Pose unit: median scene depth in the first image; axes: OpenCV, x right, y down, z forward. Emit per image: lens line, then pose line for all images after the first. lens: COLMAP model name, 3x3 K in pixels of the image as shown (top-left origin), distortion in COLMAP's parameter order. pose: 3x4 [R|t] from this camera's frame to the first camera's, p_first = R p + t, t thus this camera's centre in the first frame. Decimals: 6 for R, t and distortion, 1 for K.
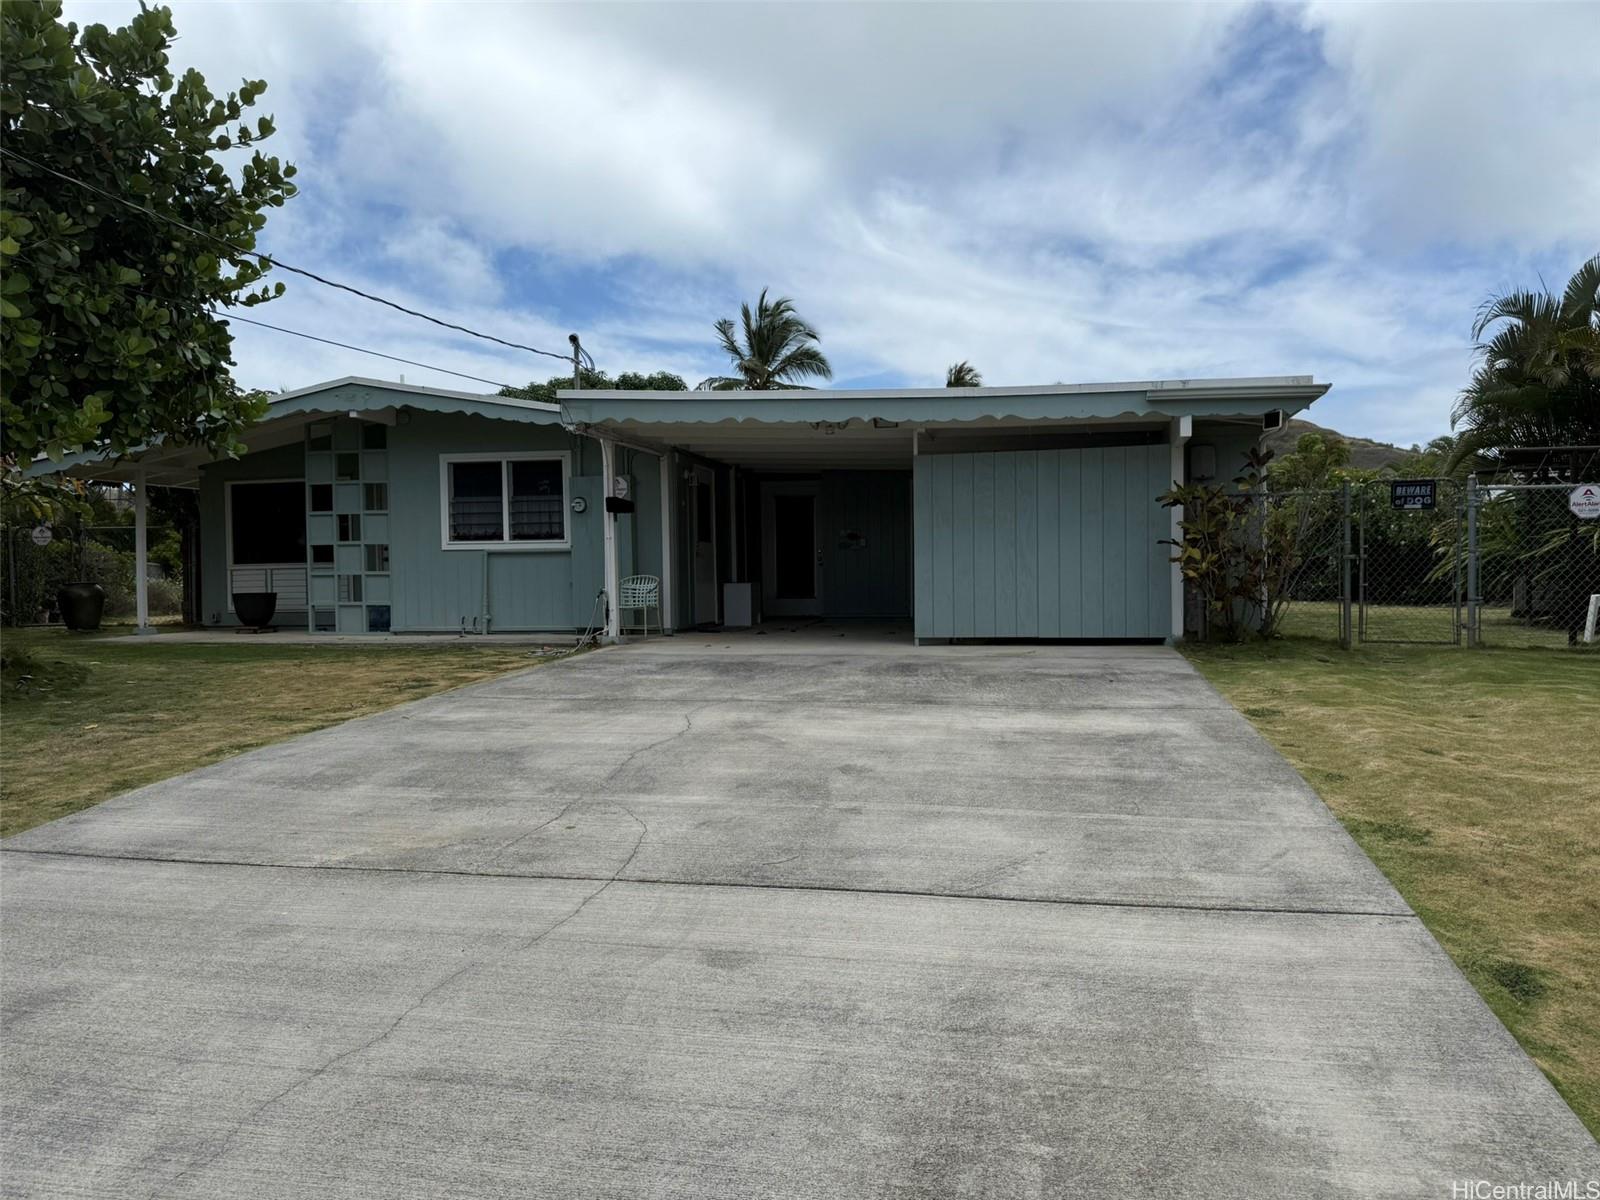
lens RADIAL K [[1112.9, 0, 799.1], [0, 1112.9, 605.7], [0, 0, 1]] dist [0.063784, -0.079401]
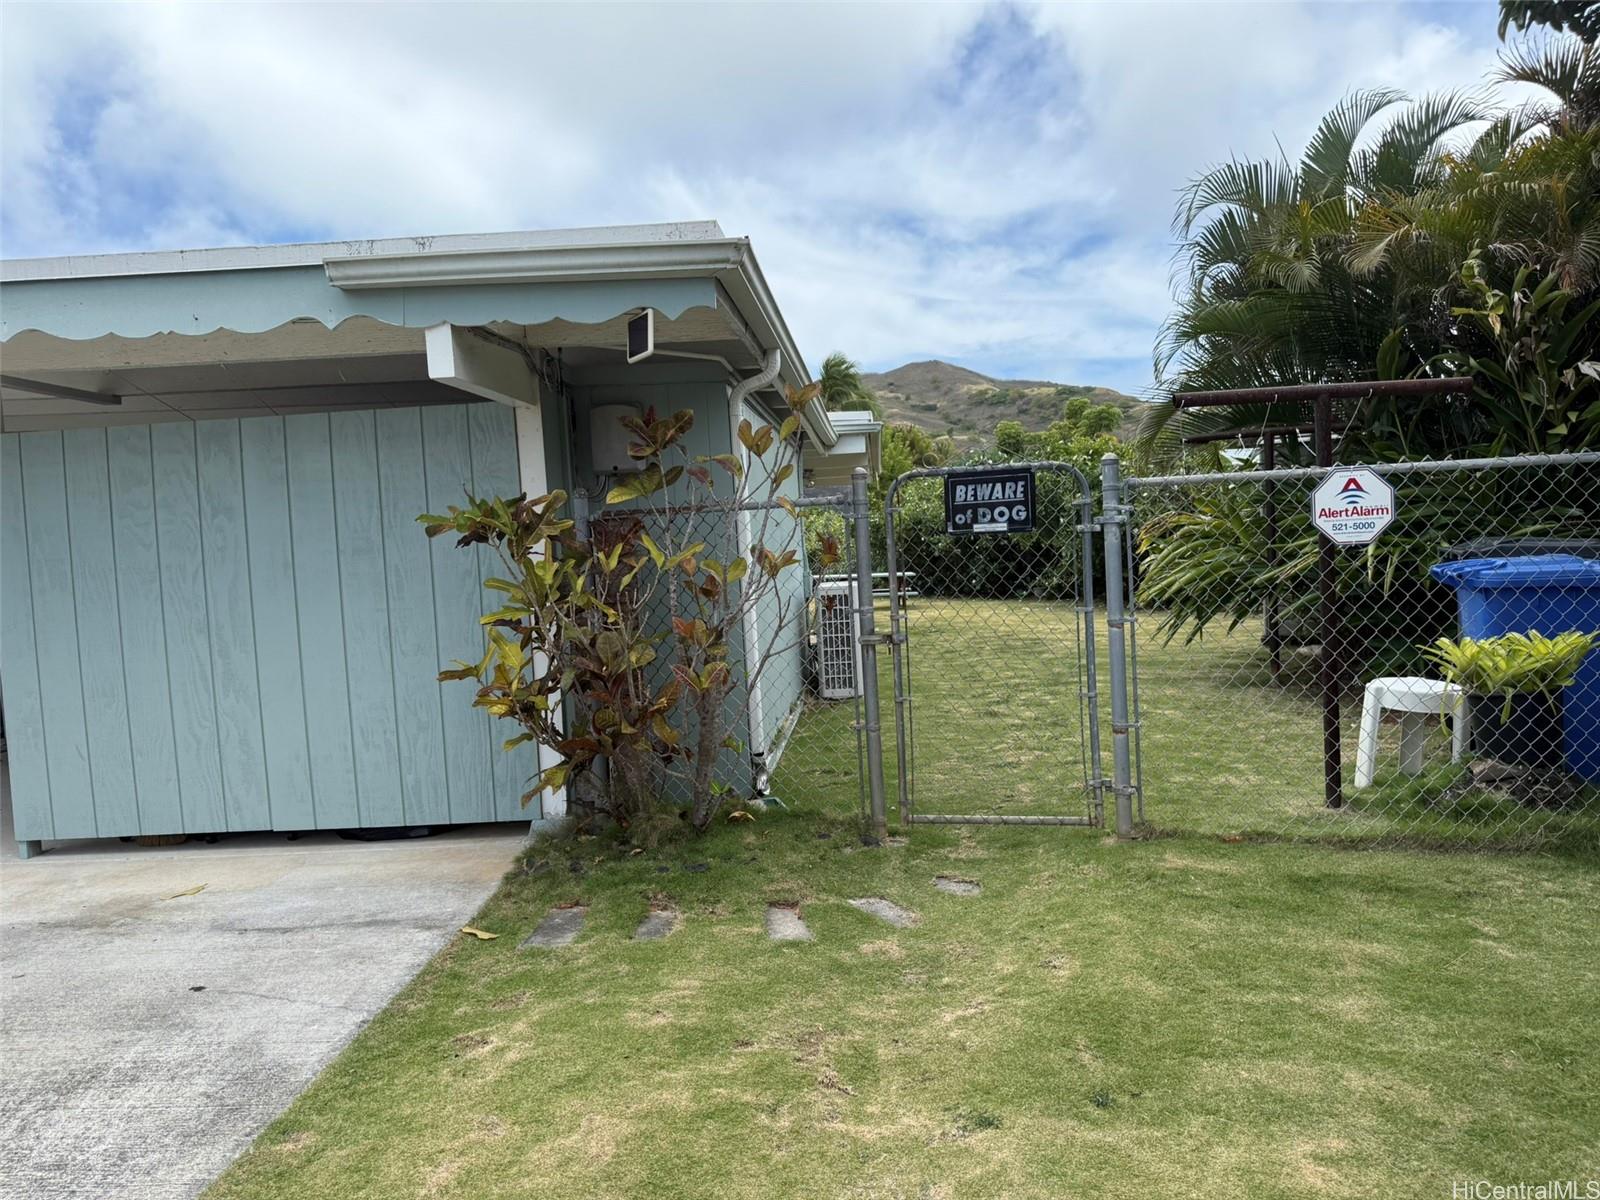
lens RADIAL K [[1112.9, 0, 799.1], [0, 1112.9, 605.7], [0, 0, 1]] dist [0.063784, -0.079401]
pose [[0.988980, -0.048282, 0.139957, 0.402799], [0.045374, 0.998684, 0.023898, -0.070552], [-0.140927, -0.017284, 0.989869, 0.565643]]
